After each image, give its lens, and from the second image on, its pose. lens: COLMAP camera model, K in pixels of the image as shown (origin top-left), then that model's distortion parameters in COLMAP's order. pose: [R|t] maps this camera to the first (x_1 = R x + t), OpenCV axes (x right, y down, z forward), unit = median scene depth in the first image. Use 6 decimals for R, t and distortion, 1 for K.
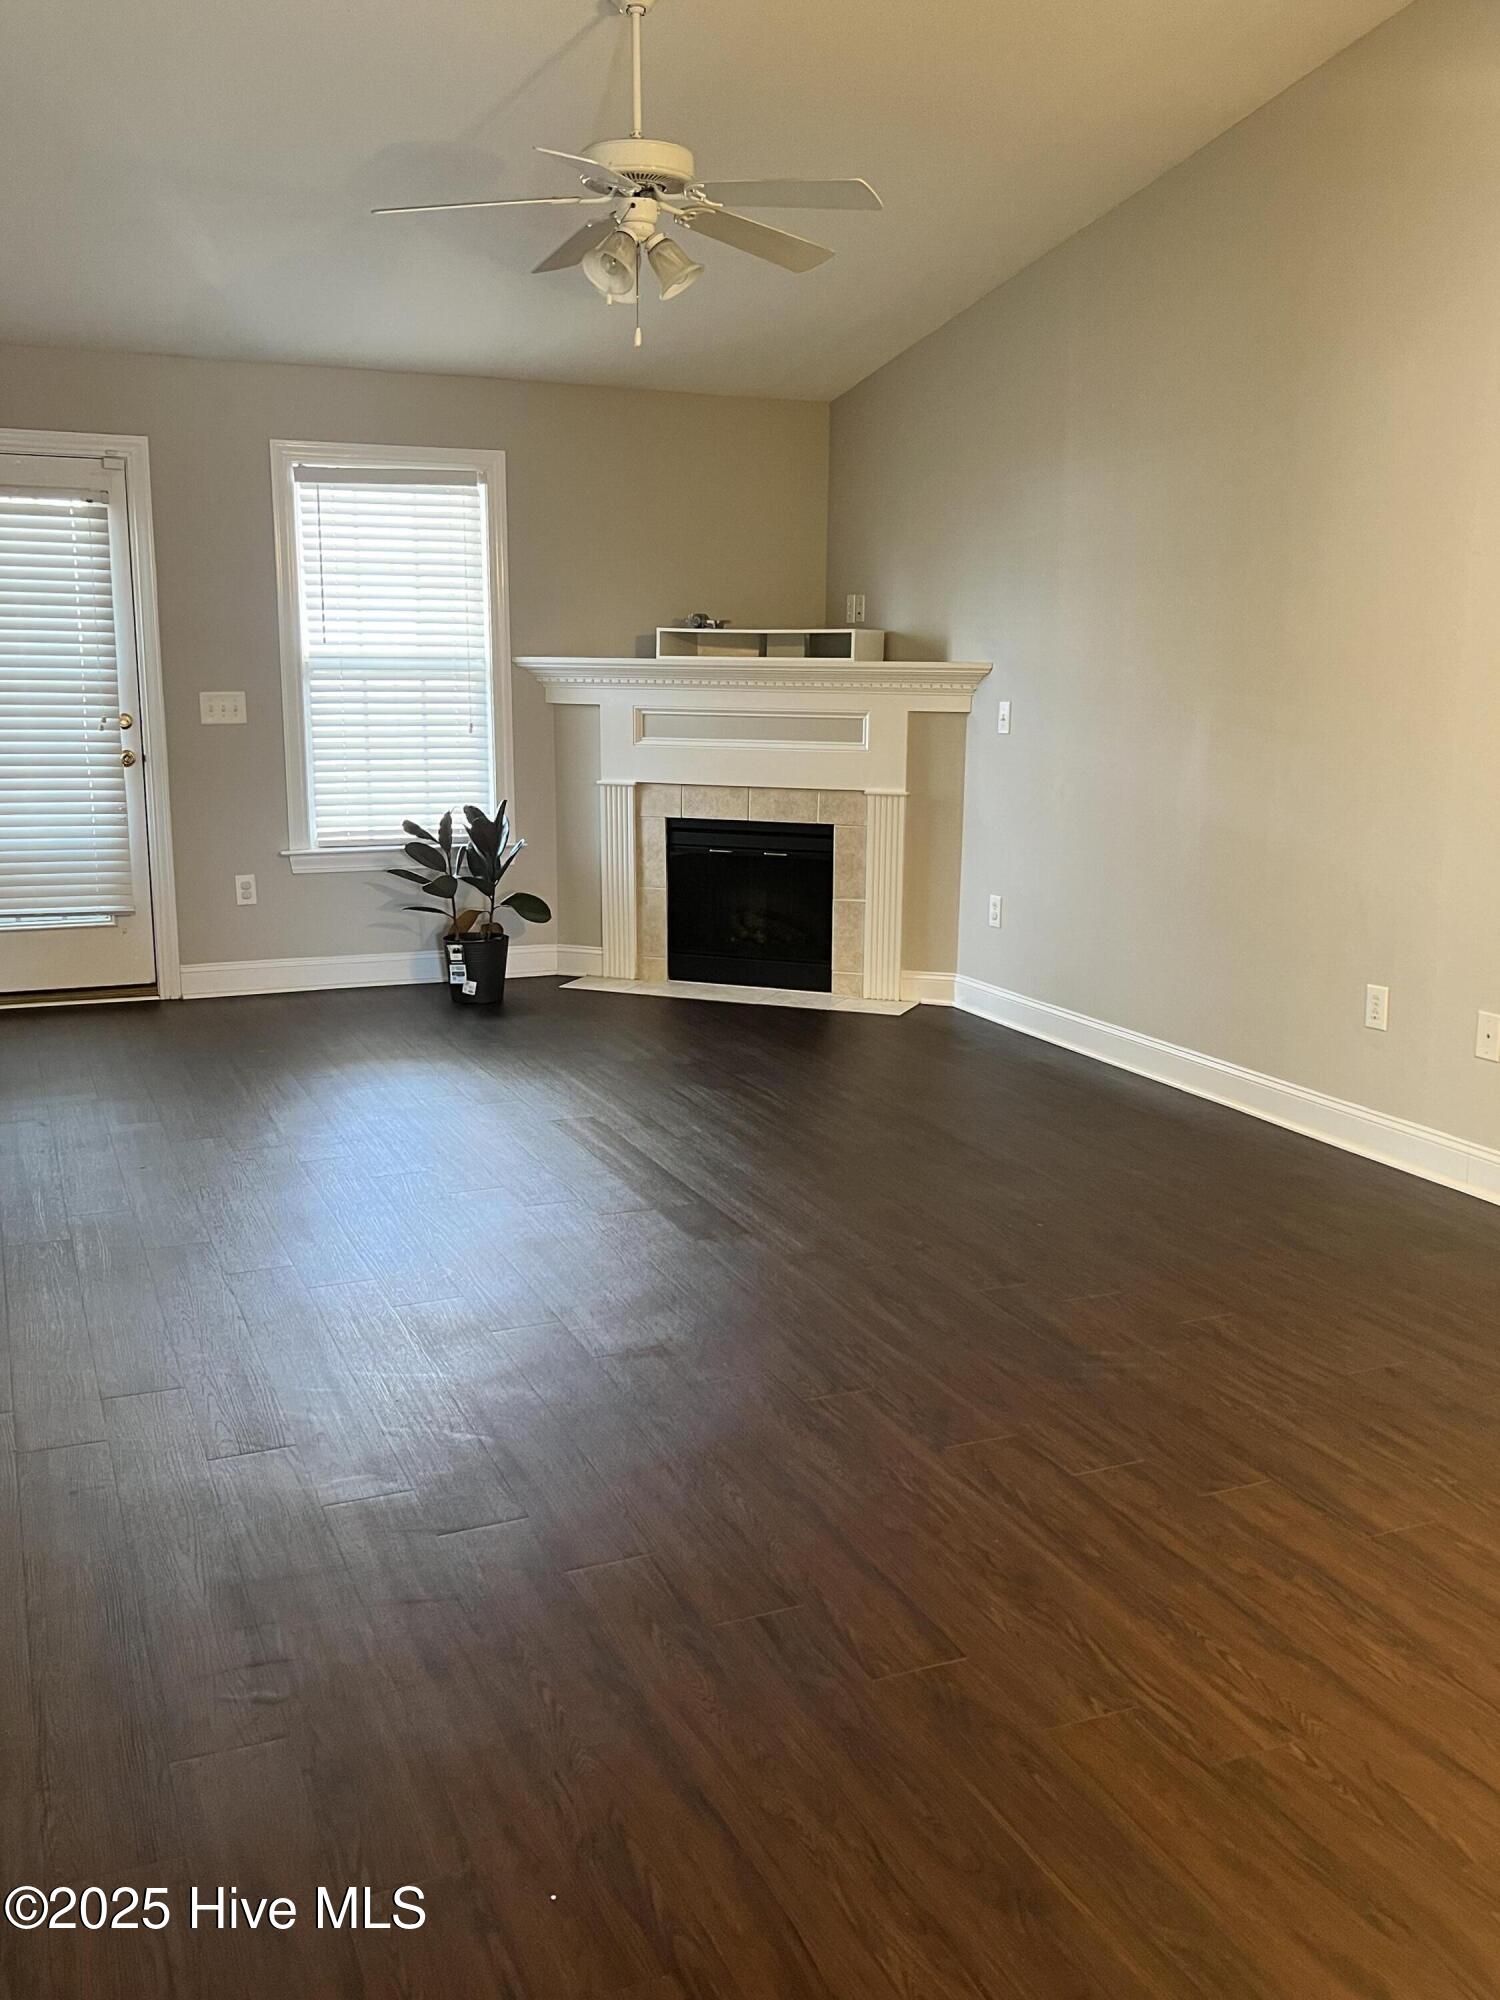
lens RADIAL K [[1890.2, 0, 778.7], [0, 1890.2, 1010.2], [0, 0, 1]] dist [0.095348, -0.012770]
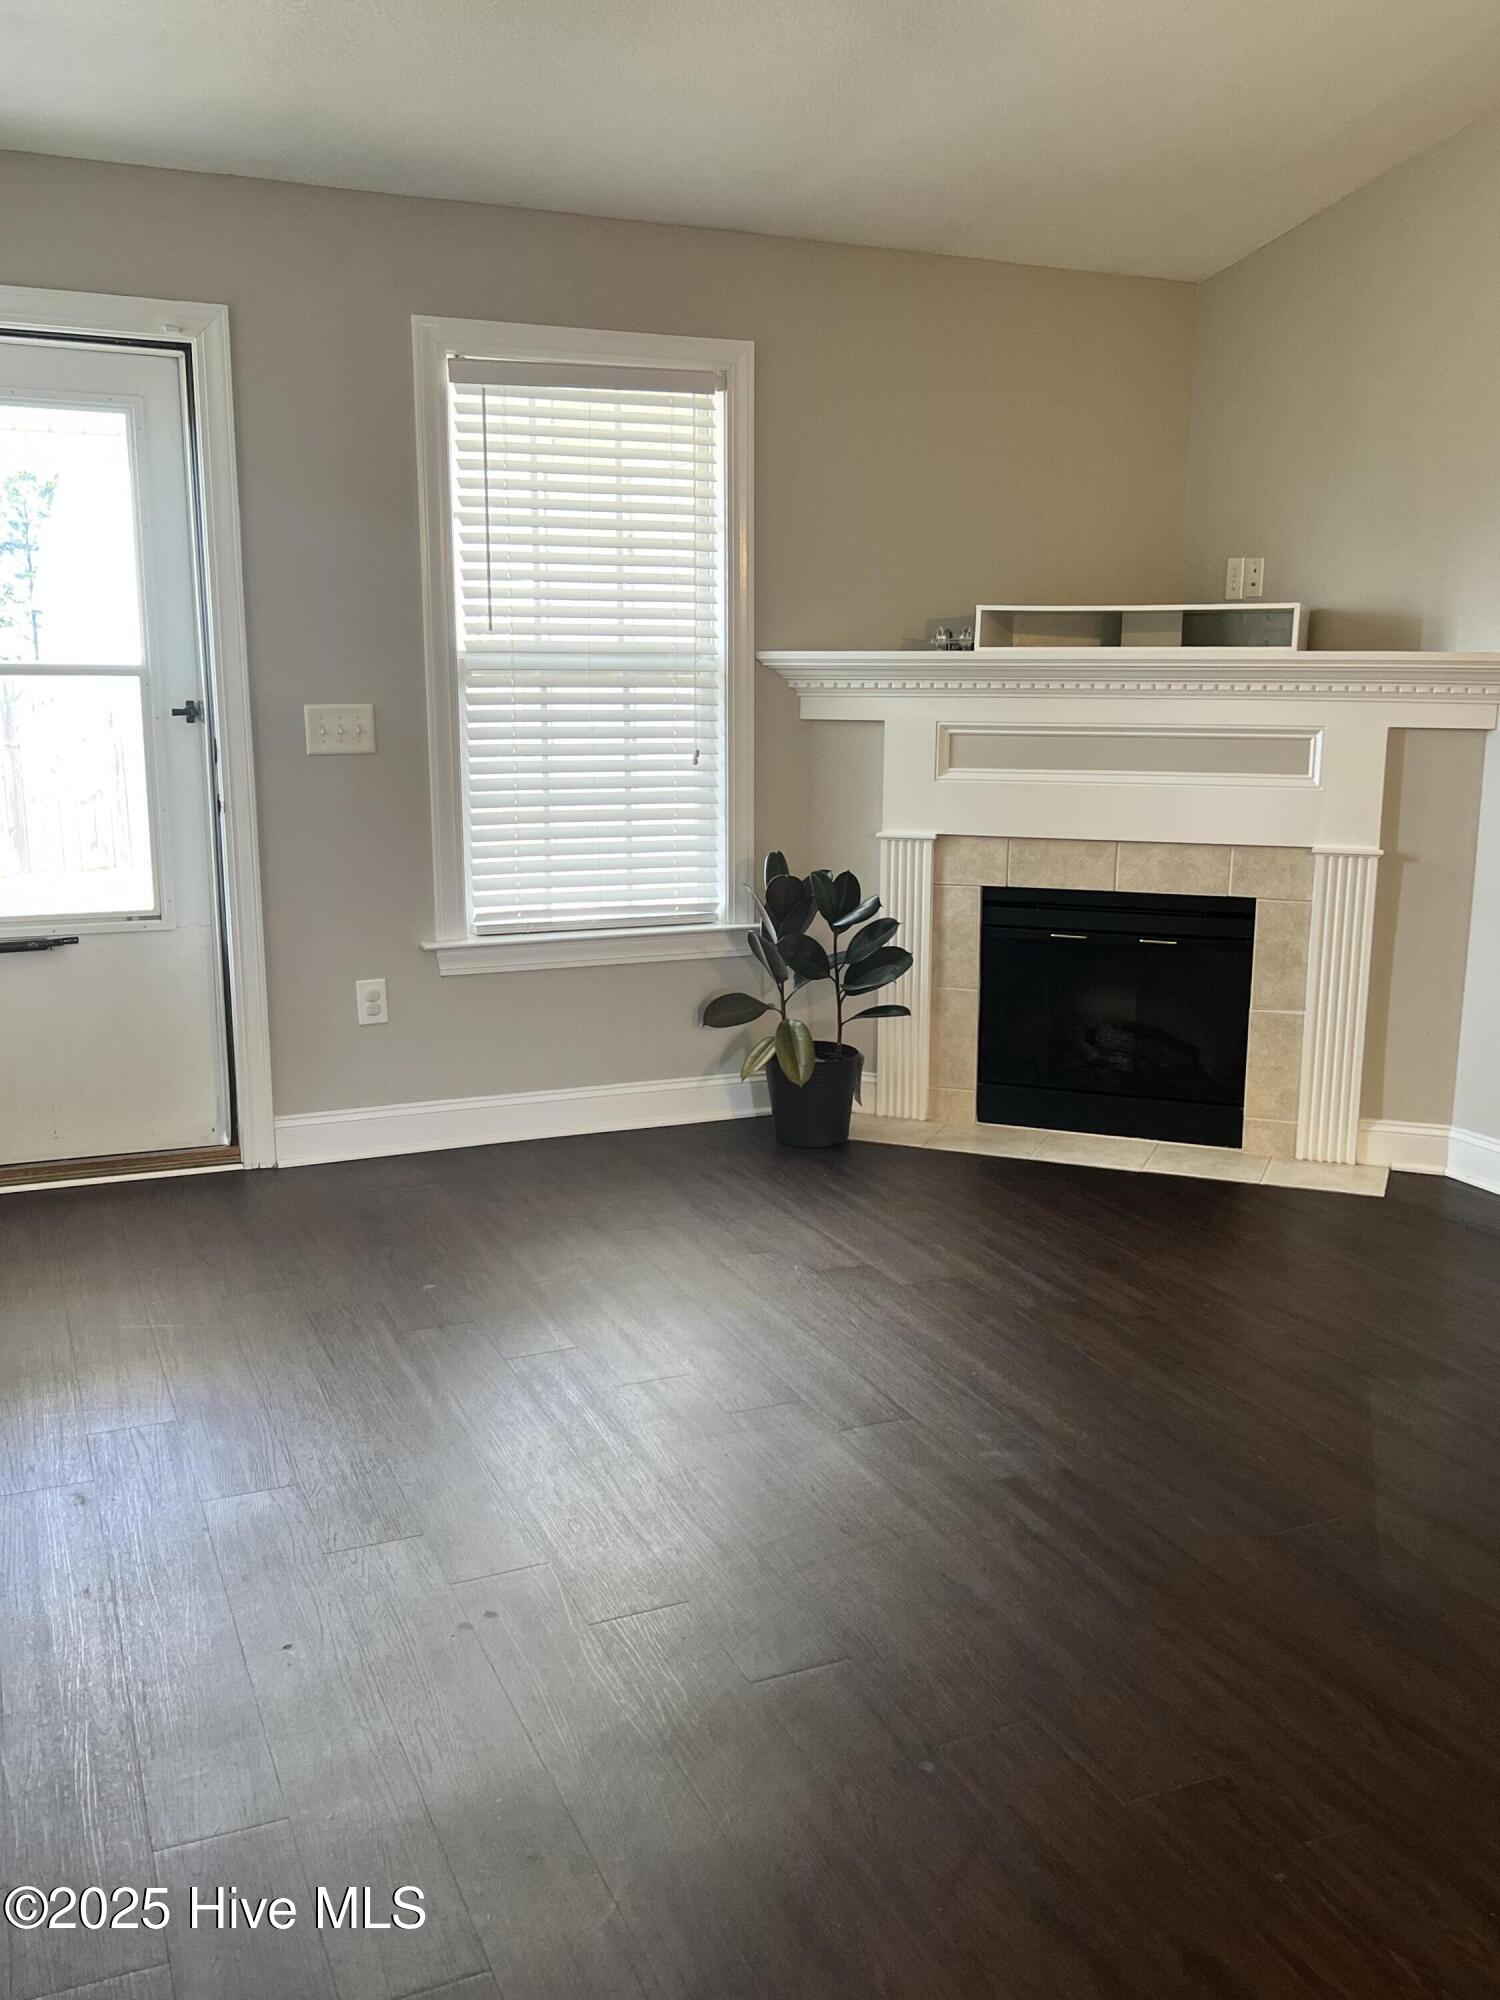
lens RADIAL K [[1777.0, 0, 750.0], [0, 1777.0, 1000.0], [0, 0, 1]] dist [0.192195, -0.404770]
pose [[0.999934, -0.003958, 0.010815, -0.152340], [0.003938, 0.999990, 0.001895, -0.063673], [-0.010822, -0.001852, 0.999940, 0.367409]]
